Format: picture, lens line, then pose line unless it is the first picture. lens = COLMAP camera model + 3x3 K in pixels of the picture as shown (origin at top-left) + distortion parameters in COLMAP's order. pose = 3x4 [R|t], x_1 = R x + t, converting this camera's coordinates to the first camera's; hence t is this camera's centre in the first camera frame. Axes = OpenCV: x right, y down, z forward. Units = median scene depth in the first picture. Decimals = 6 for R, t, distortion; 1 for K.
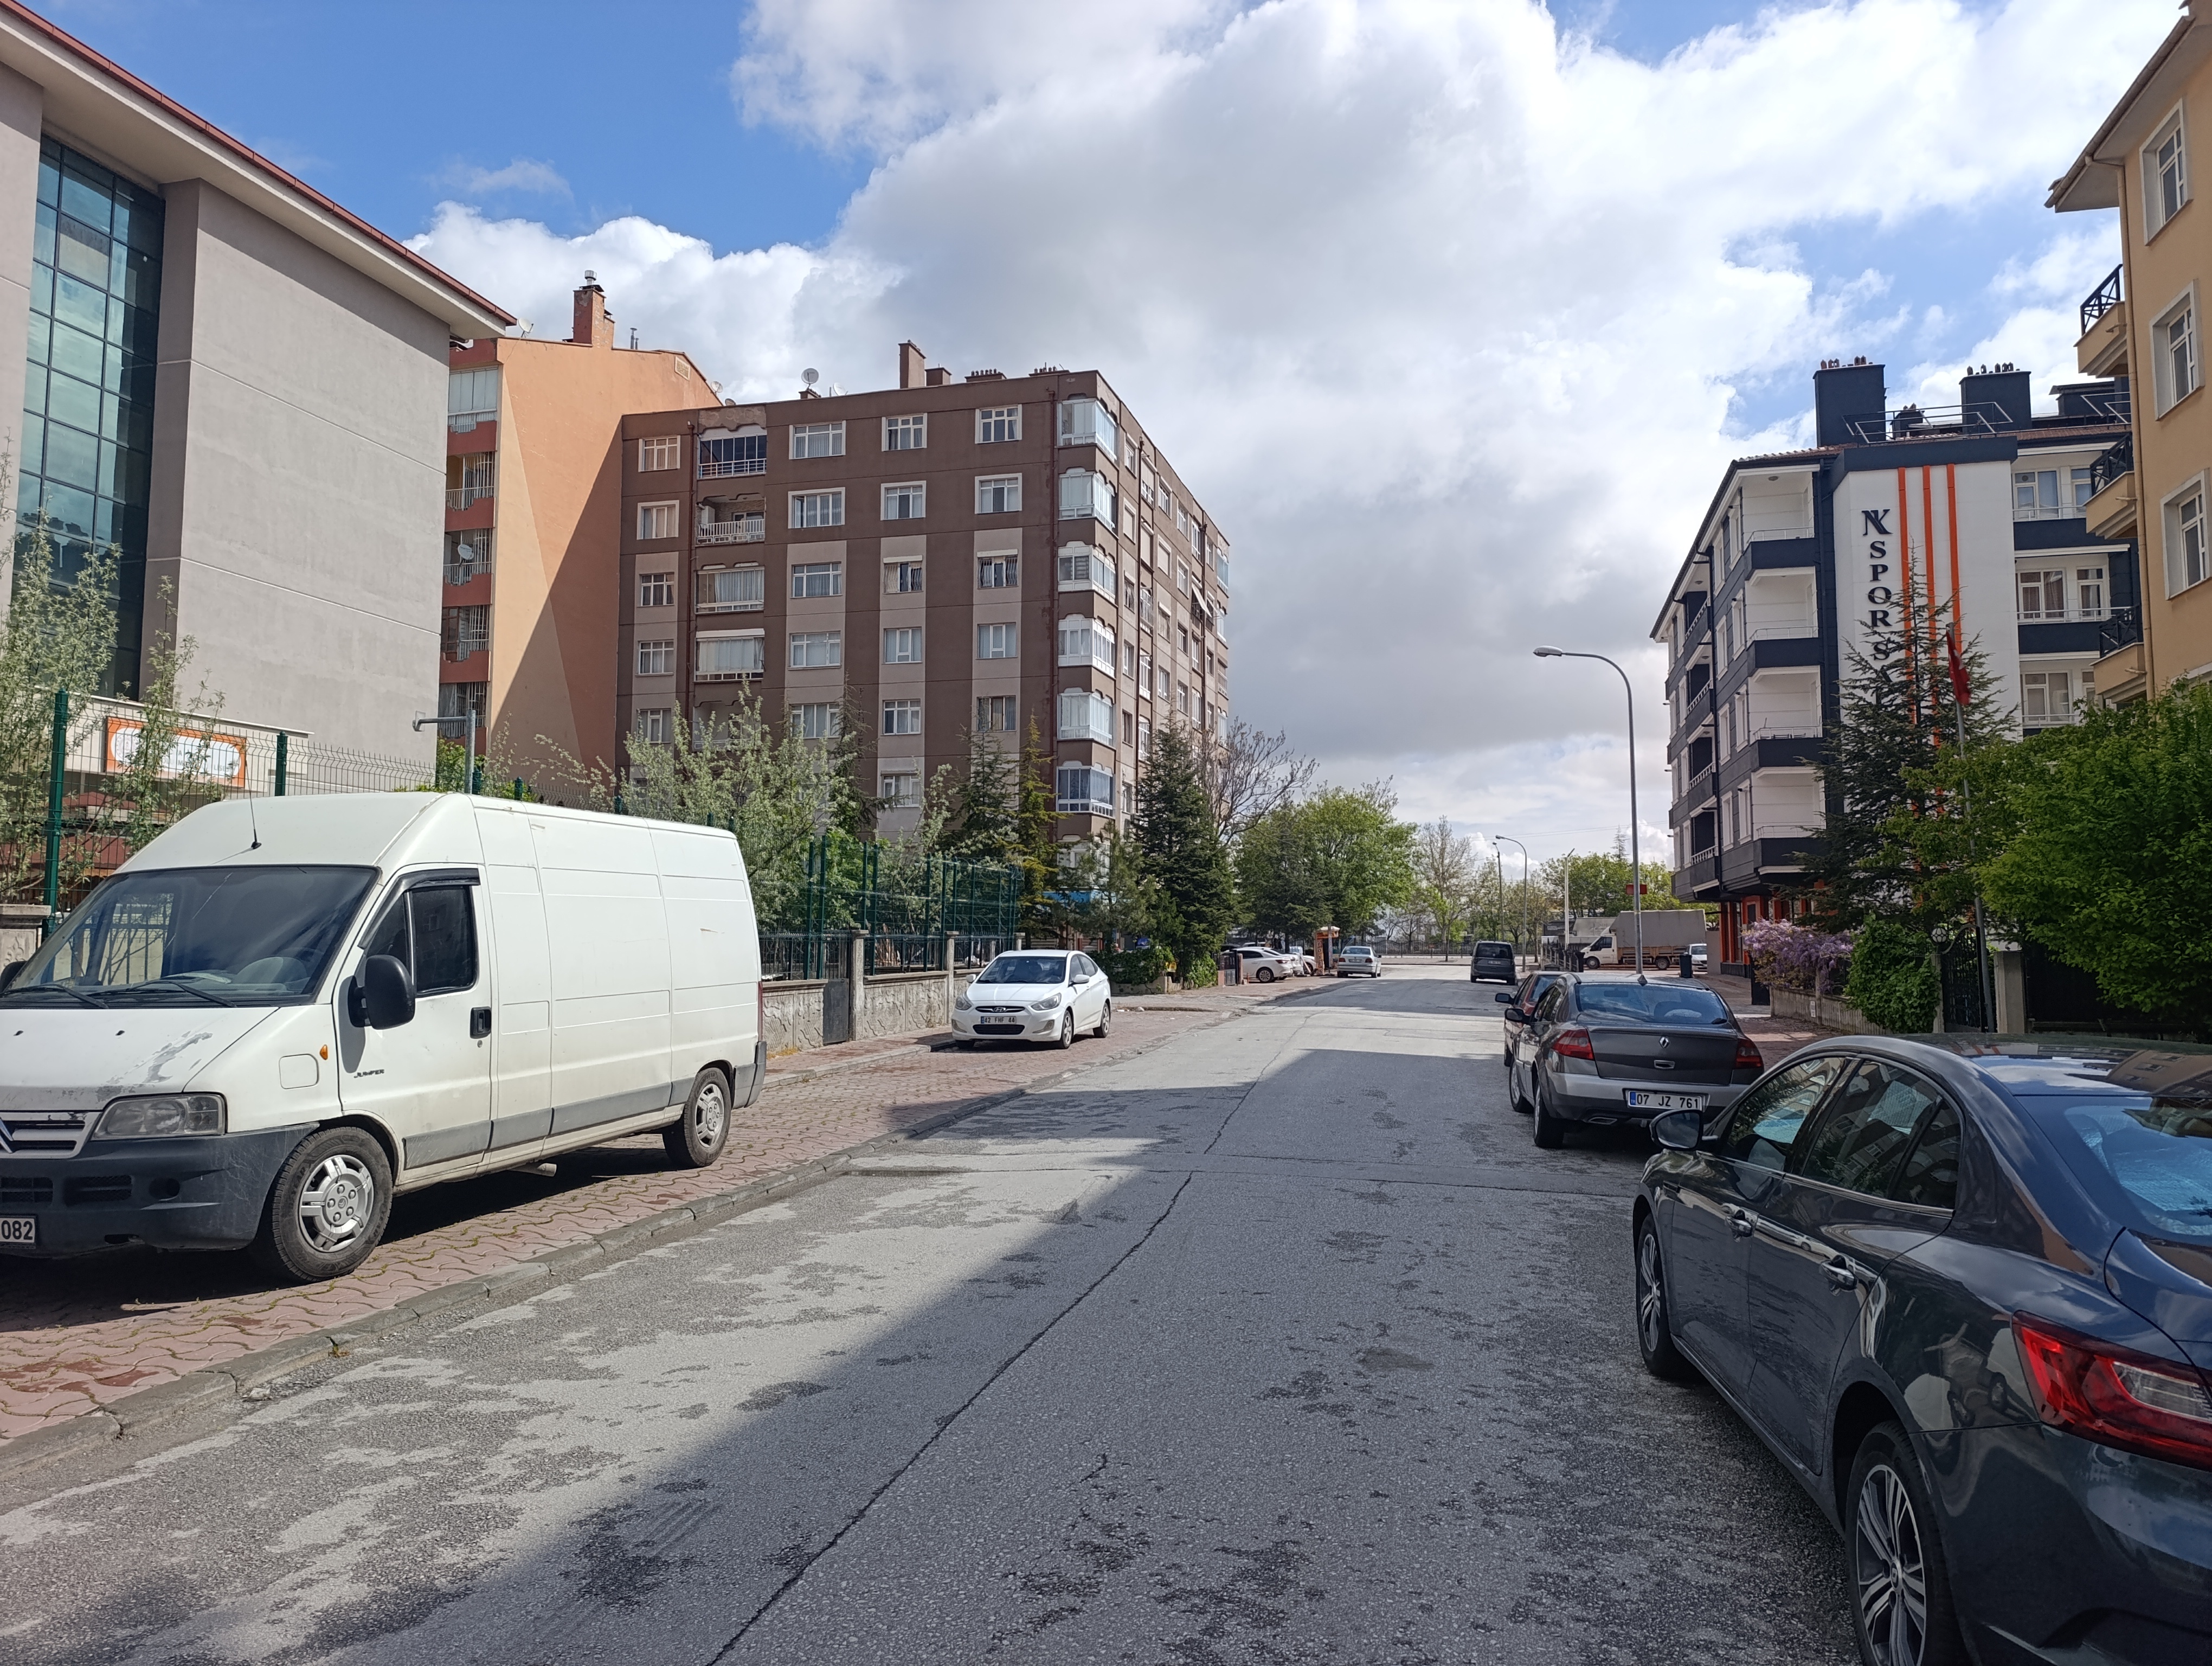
lens RADIAL K [[1515.6, 0, 1117.7], [0, 1515.6, 820.7], [0, 0, 1]] dist [0.043450, -0.039275]
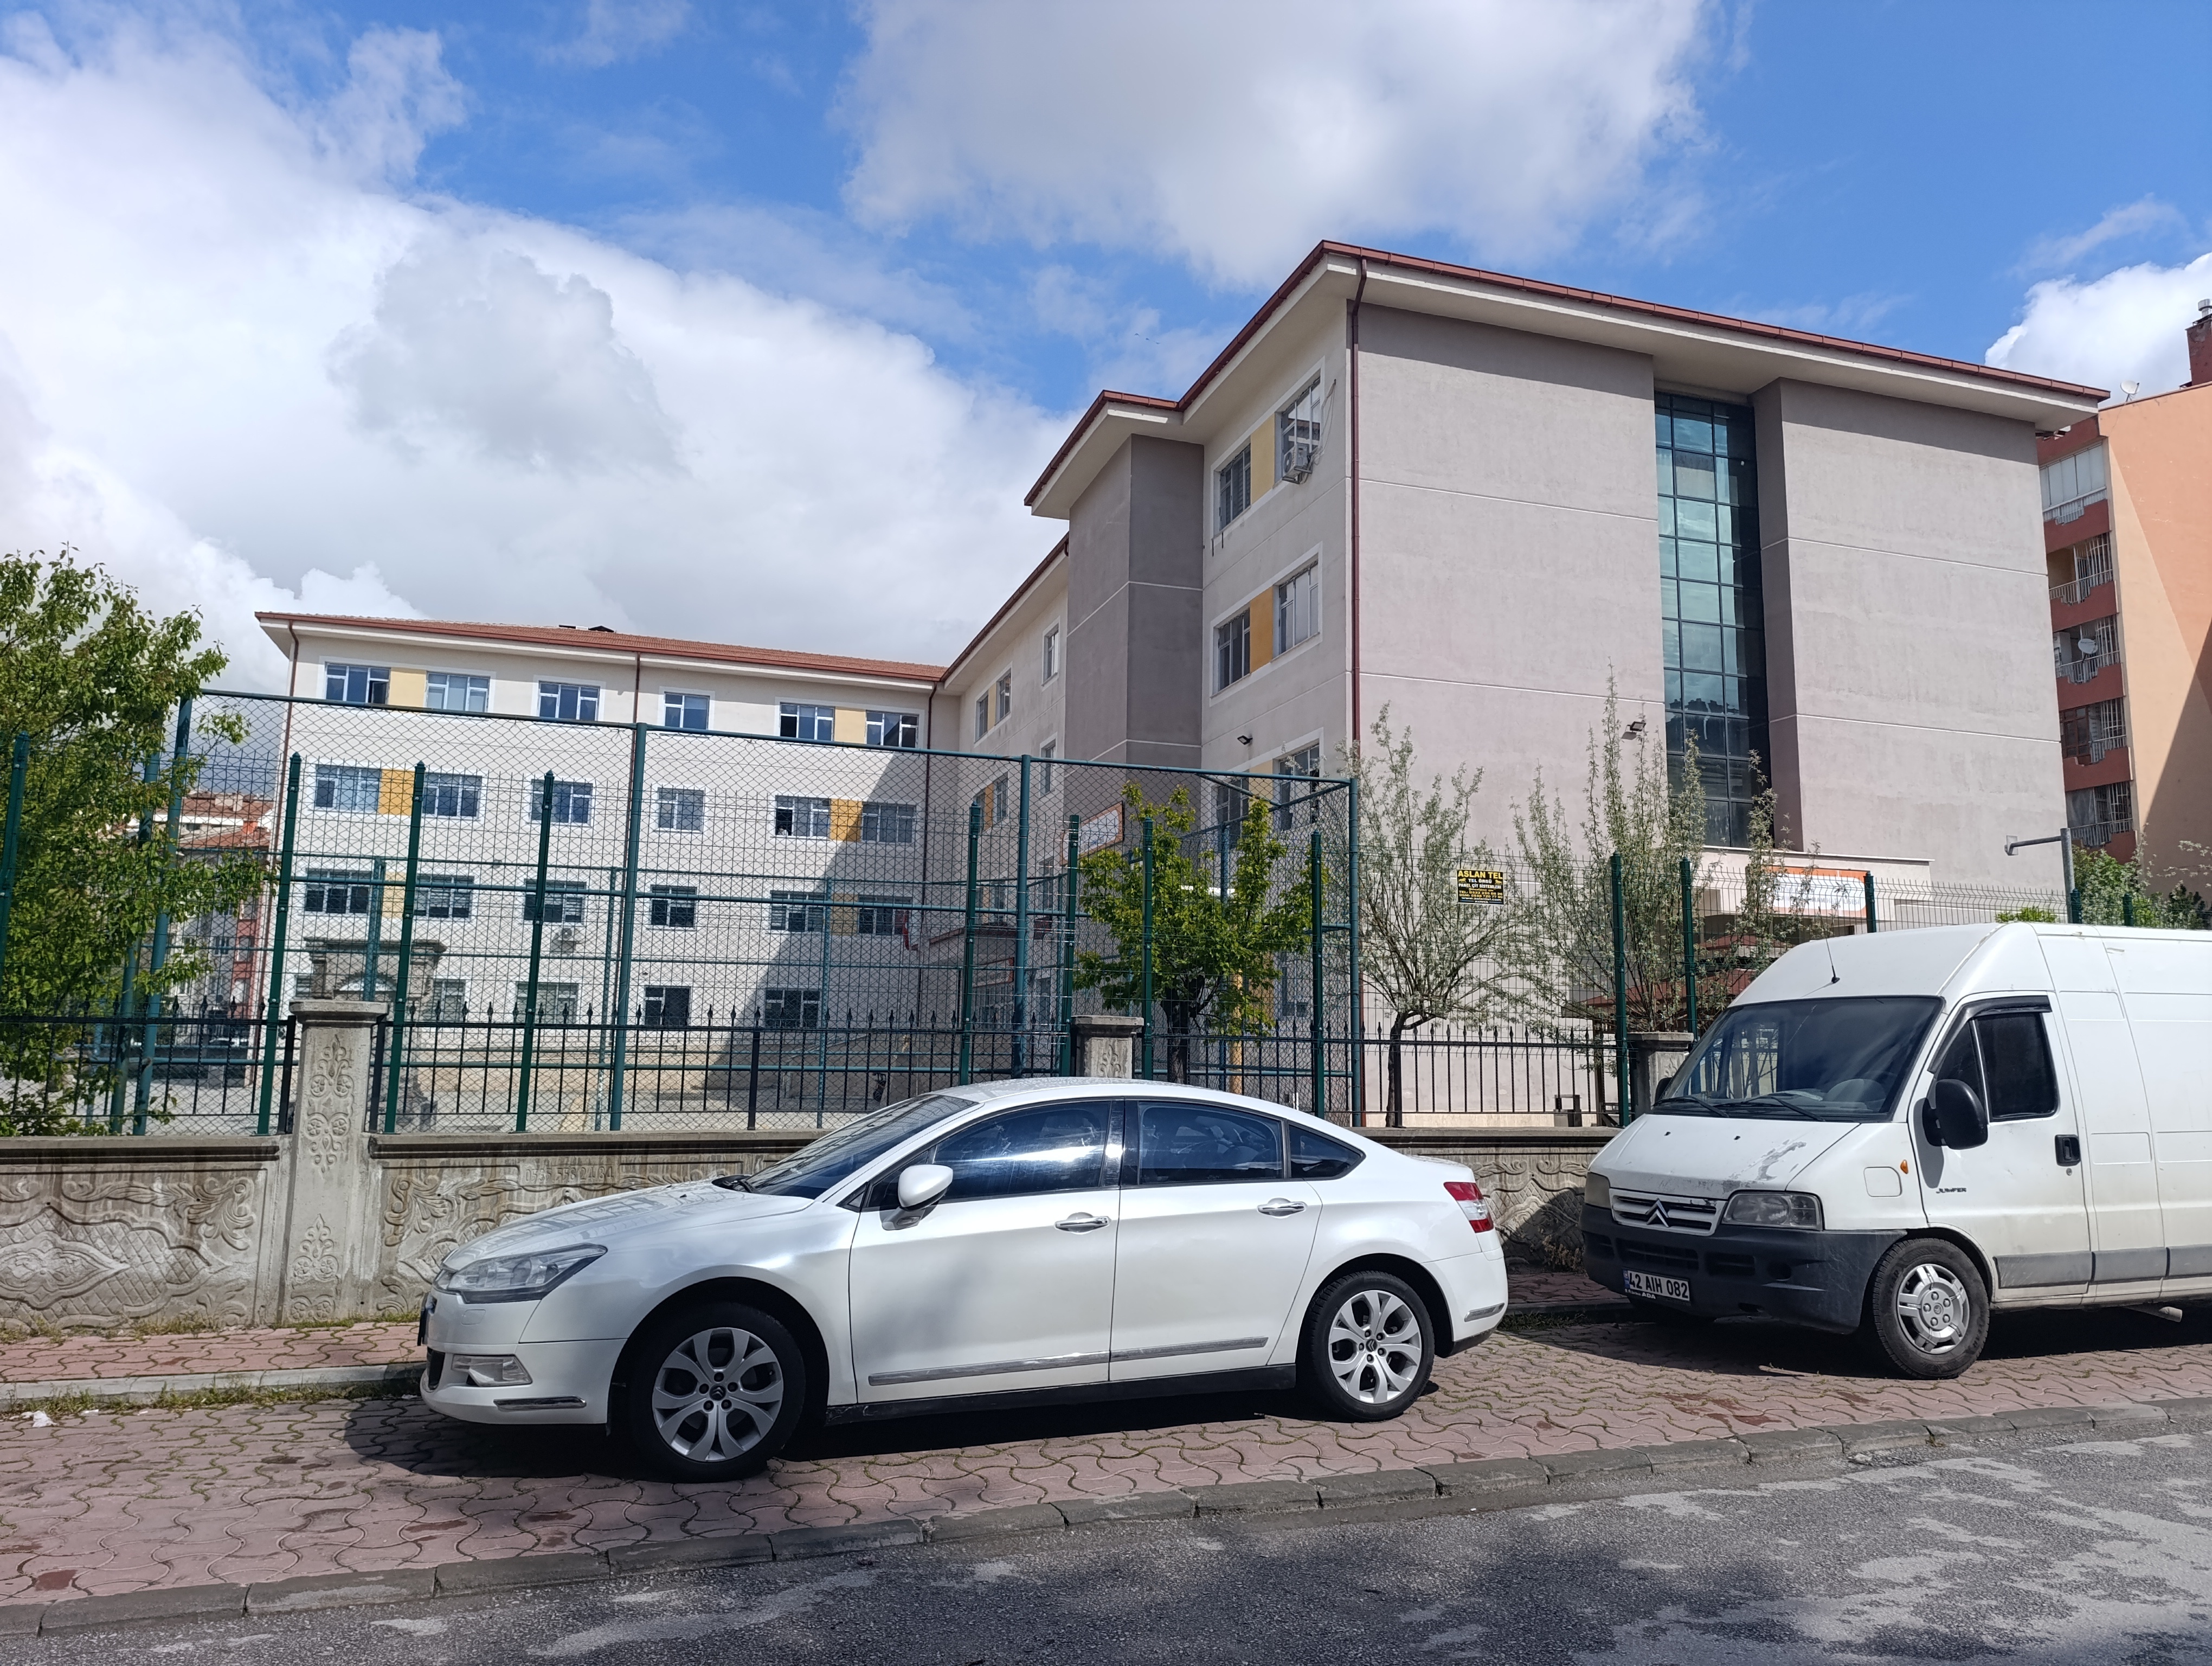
lens RADIAL K [[1515.6, 0, 1097.8], [0, 1515.6, 821.5], [0, 0, 1]] dist [0.043450, -0.039275]
pose [[0.538624, -0.120102, -0.833942, 0.105891], [0.053457, 0.992665, -0.108434, -0.006734], [0.840849, 0.013826, 0.541094, -0.082817]]
